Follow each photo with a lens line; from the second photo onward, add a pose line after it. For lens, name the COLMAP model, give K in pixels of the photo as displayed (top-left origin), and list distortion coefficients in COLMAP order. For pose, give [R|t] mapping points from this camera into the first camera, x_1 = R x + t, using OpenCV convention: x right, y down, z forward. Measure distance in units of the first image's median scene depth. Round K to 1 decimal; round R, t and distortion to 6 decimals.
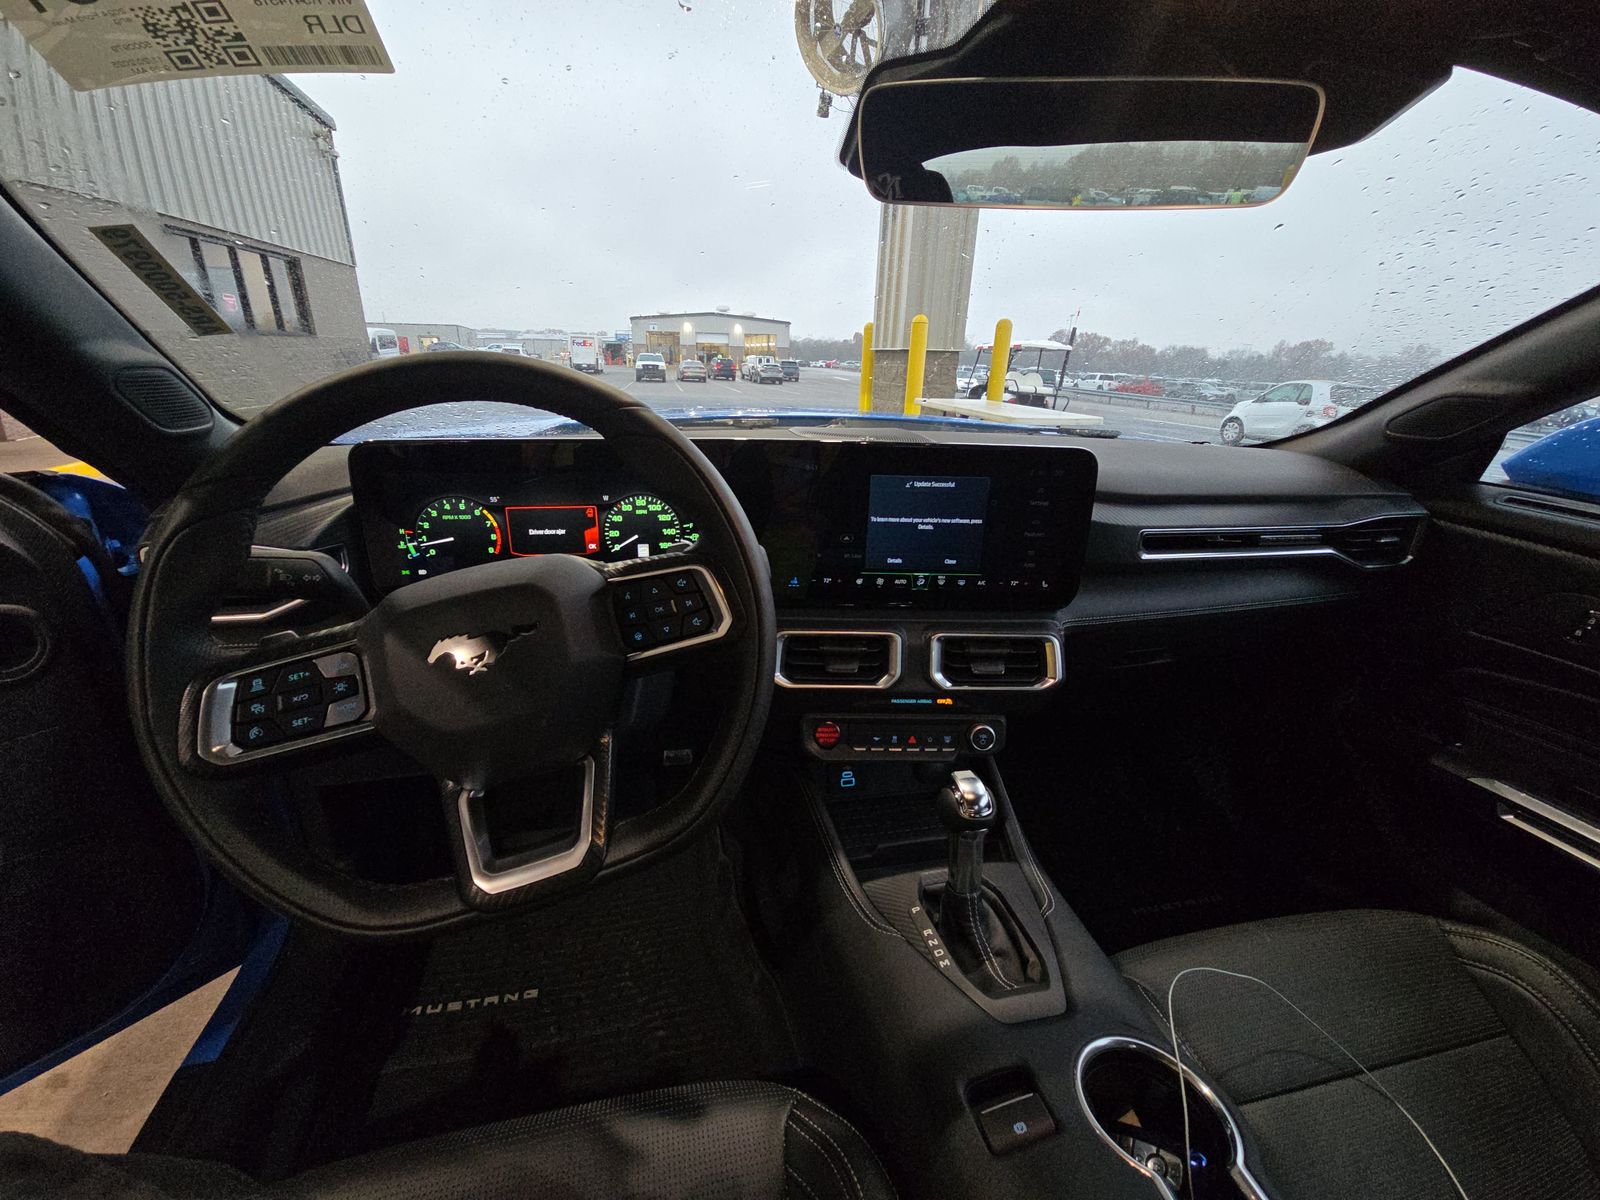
lens RADIAL K [[647.0, 0, 795.1], [0, 647.0, 599.5], [0, 0, 1]] dist [0.002302, -0.005326]
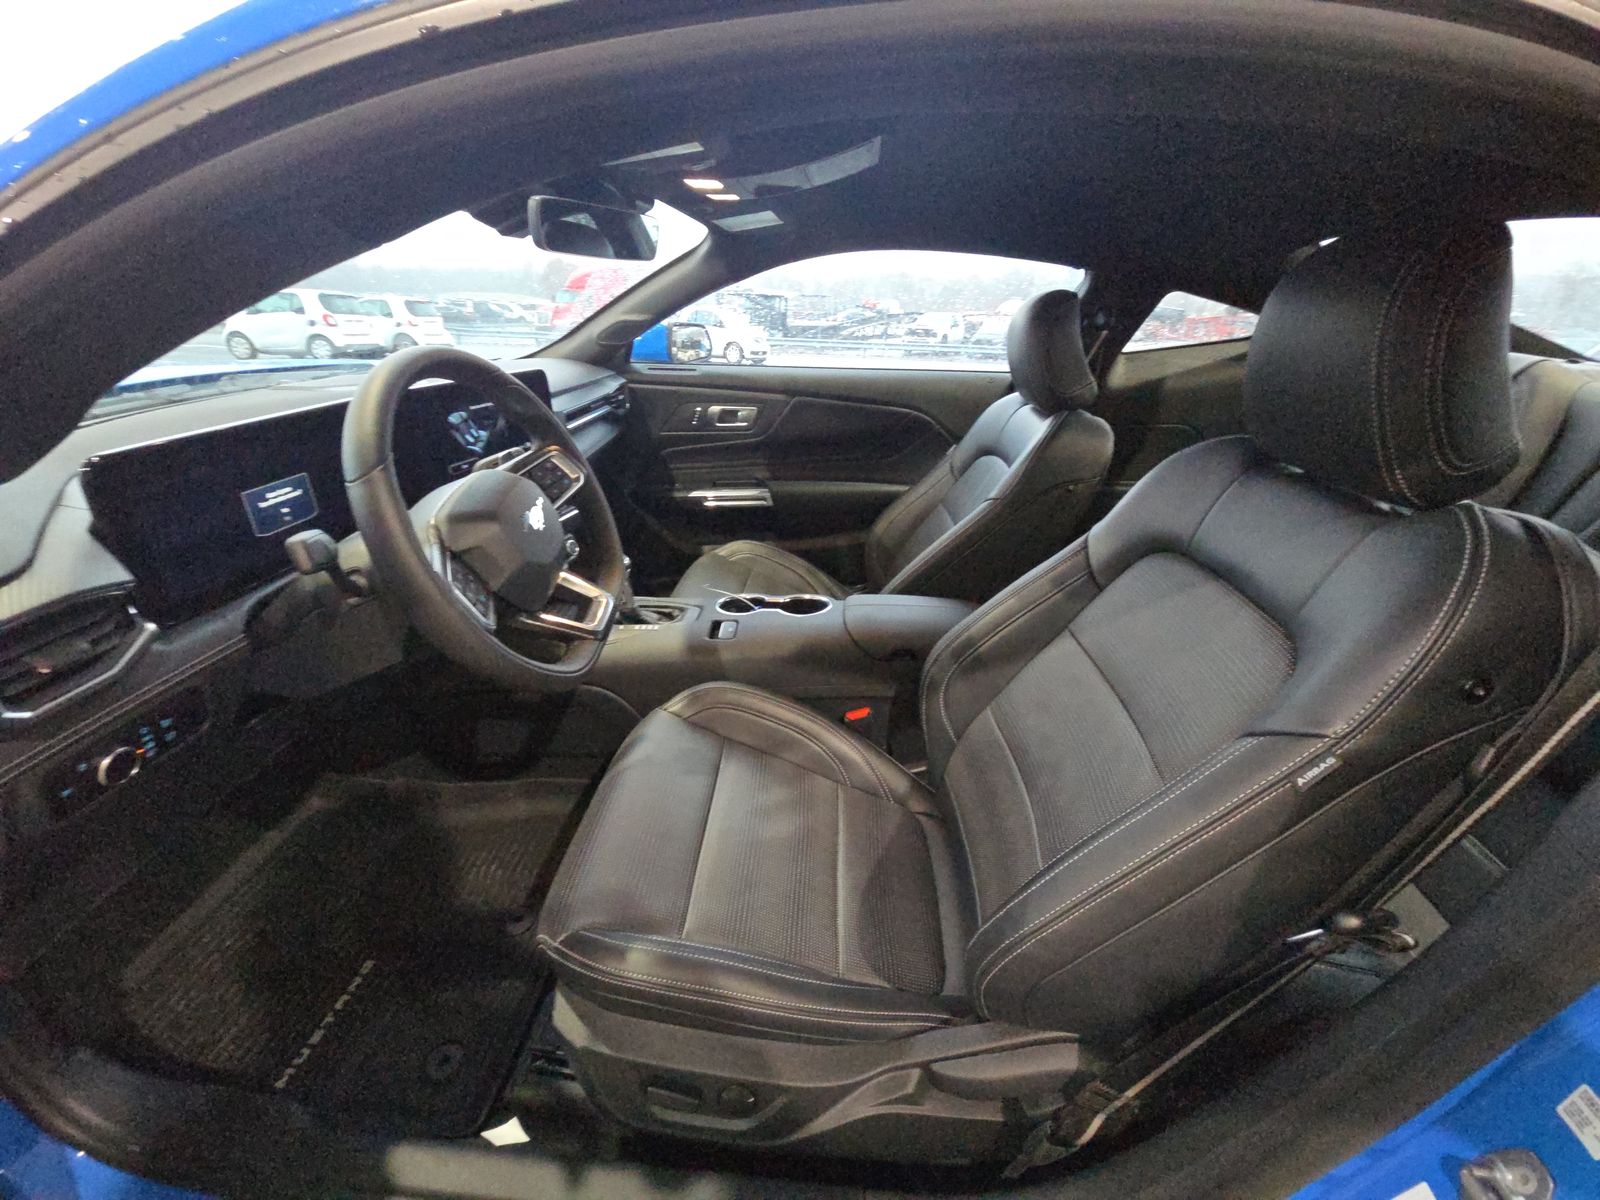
lens RADIAL K [[647.0, 0, 790.1], [0, 647.0, 607.9], [0, 0, 1]] dist [0.002302, -0.005326]
pose [[0.284388, -0.437739, 0.852941, -1.150784], [0.317887, 0.882401, 0.346867, -0.058939], [-0.904473, 0.172494, 0.390096, -0.163296]]
